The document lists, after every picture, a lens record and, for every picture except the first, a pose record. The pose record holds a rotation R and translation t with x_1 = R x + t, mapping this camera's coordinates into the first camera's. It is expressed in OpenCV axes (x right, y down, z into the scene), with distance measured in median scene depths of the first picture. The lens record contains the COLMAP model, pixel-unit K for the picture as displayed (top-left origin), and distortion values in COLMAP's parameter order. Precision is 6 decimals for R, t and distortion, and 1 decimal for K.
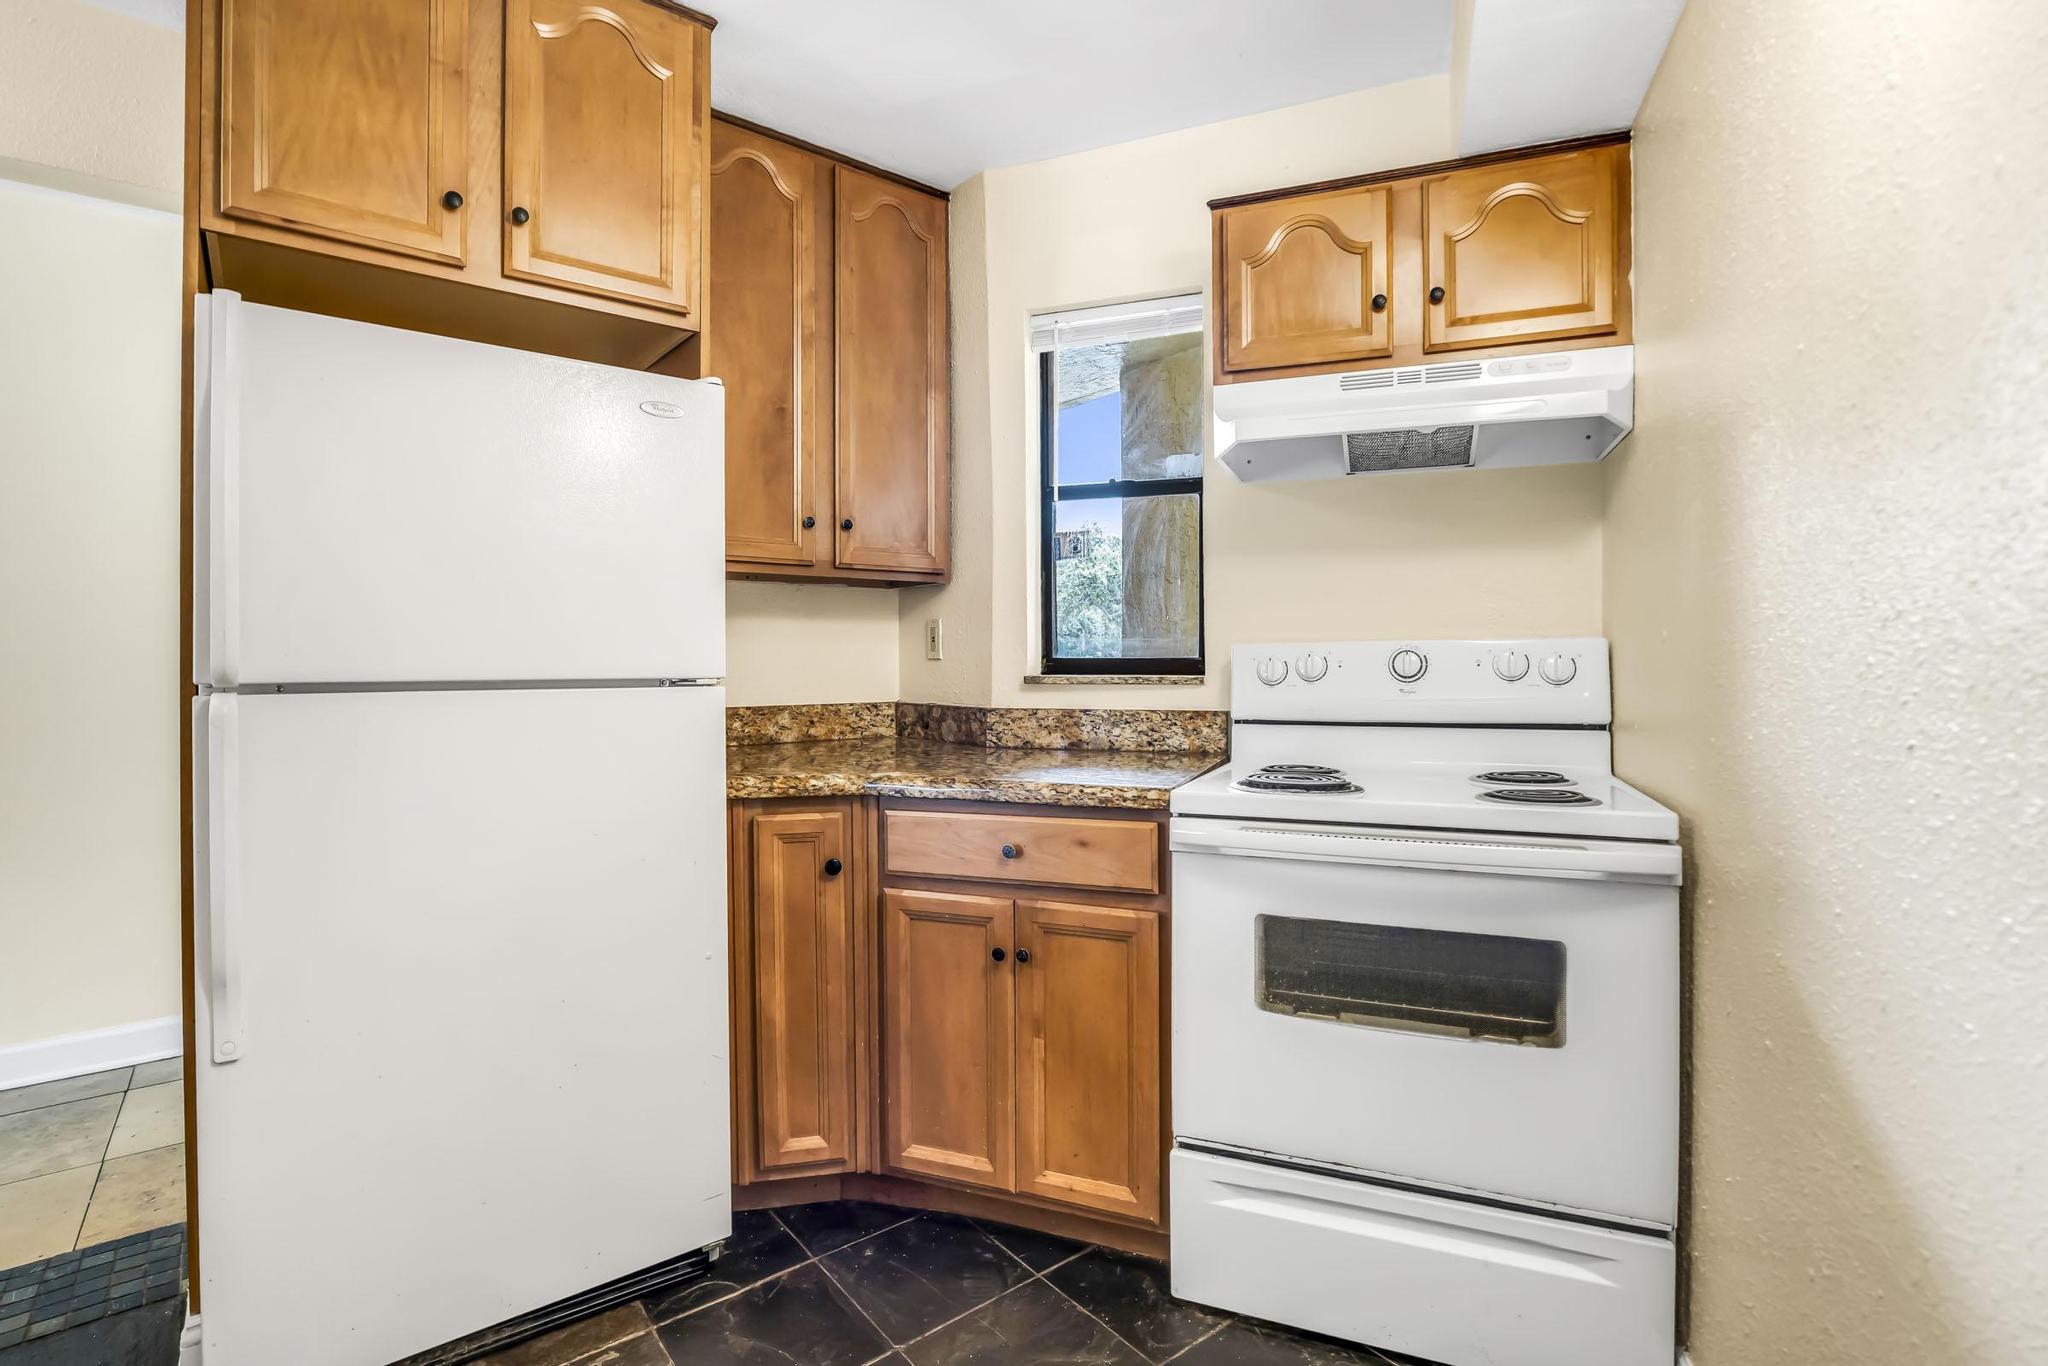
lens RADIAL K [[962.1, 0, 1034.4], [0, 962.1, 664.4], [0, 0, 1]] dist [-0.015937, 0.000568]
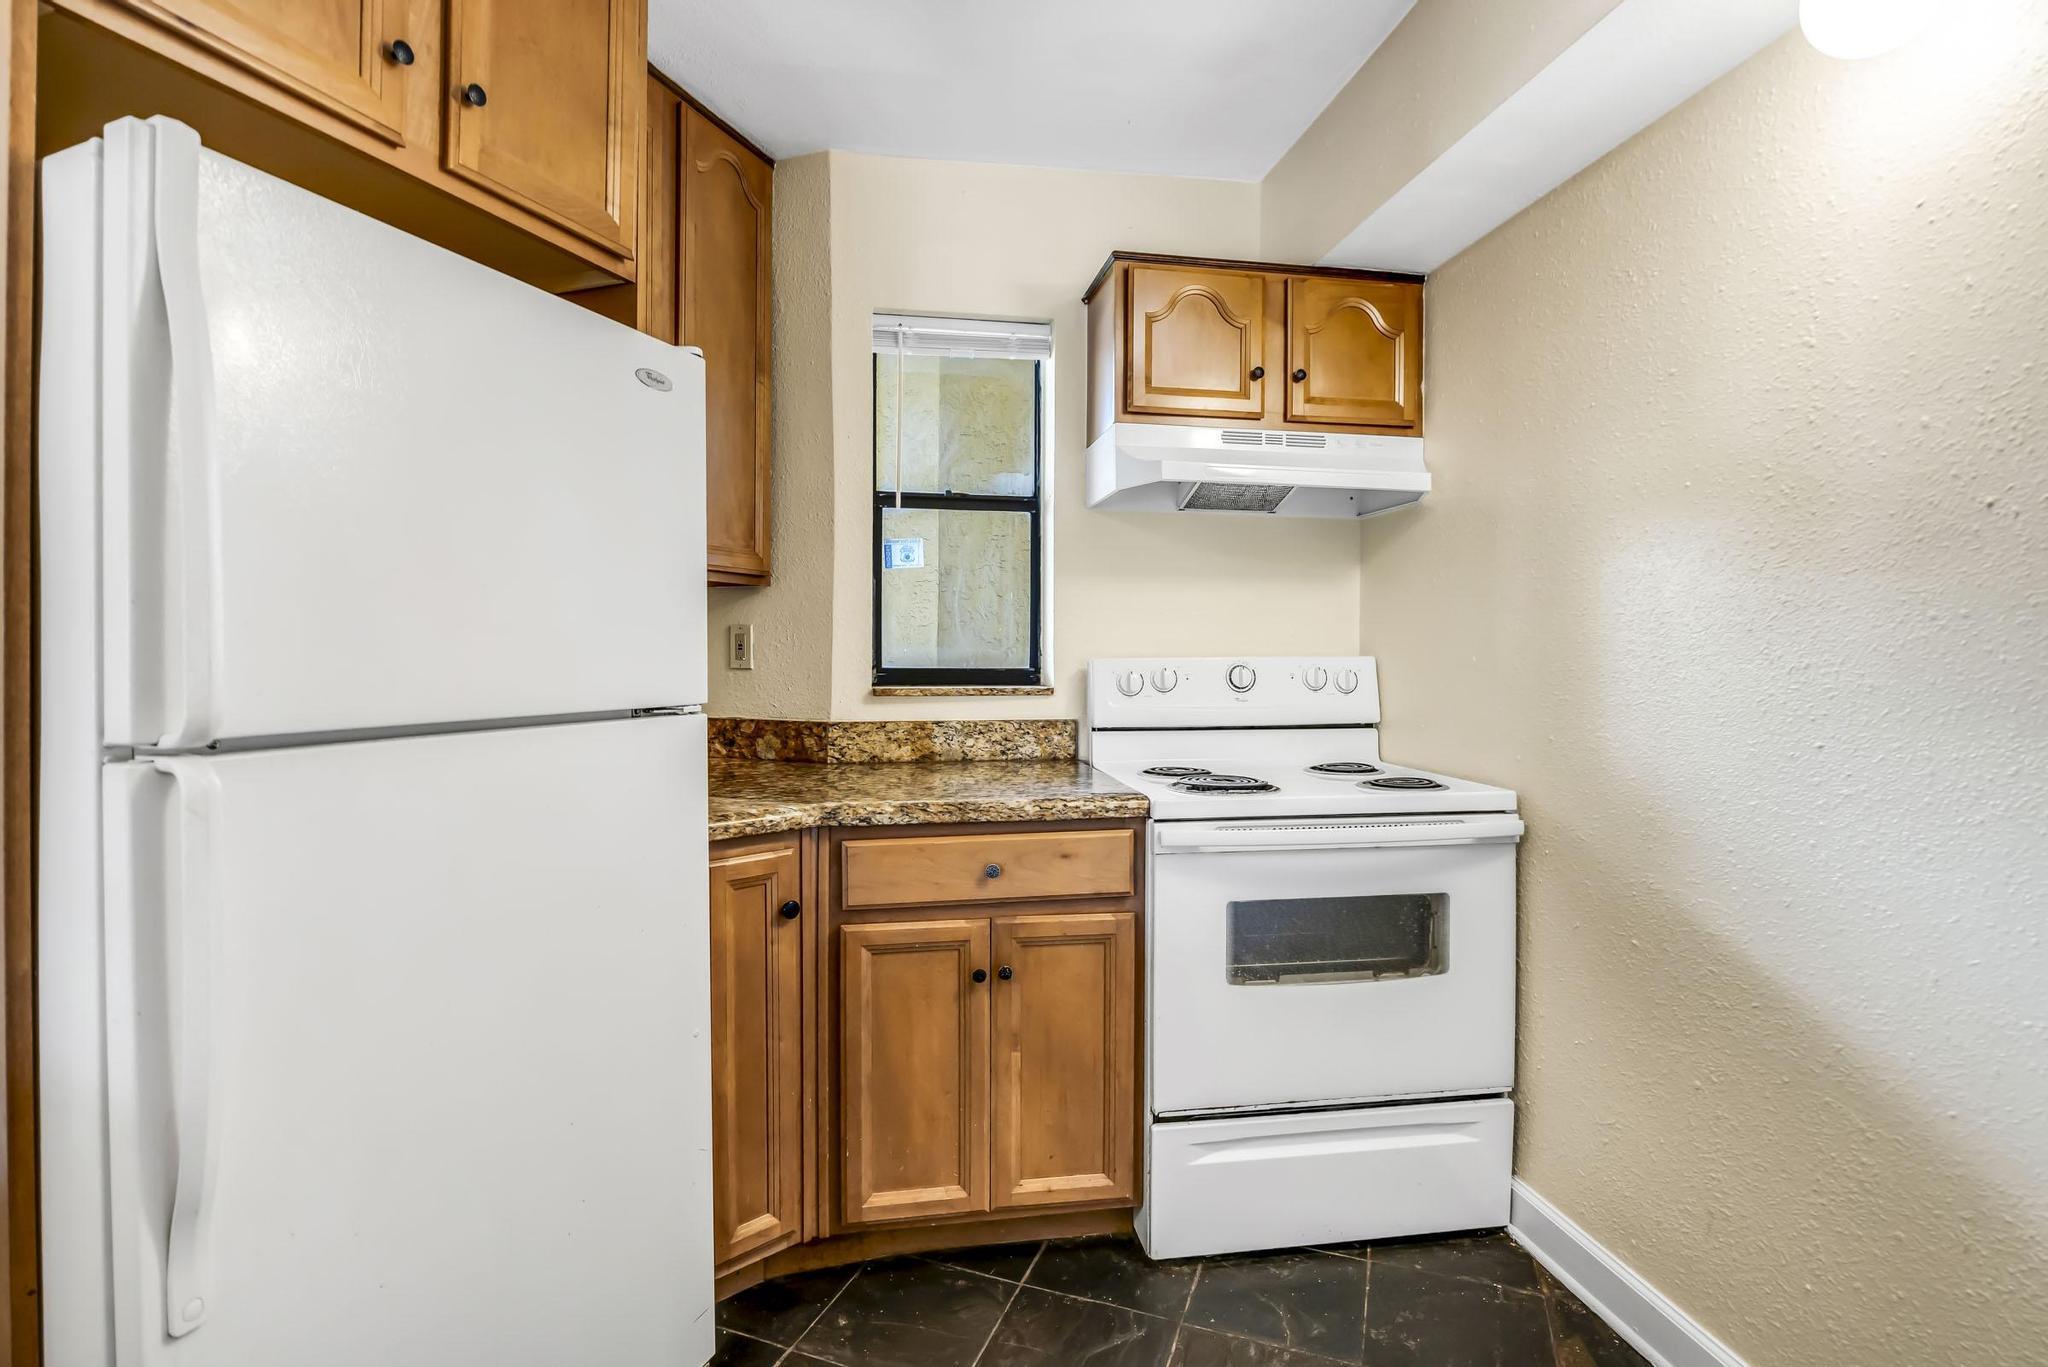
lens RADIAL K [[972.2, 0, 1024.8], [0, 972.2, 659.2], [0, 0, 1]] dist [-0.018201, 0.000136]
pose [[0.860083, 0.001784, 0.510151, -0.494650], [-0.005012, 0.999975, 0.004953, -0.029376], [-0.510130, -0.006817, 0.860070, 0.114290]]
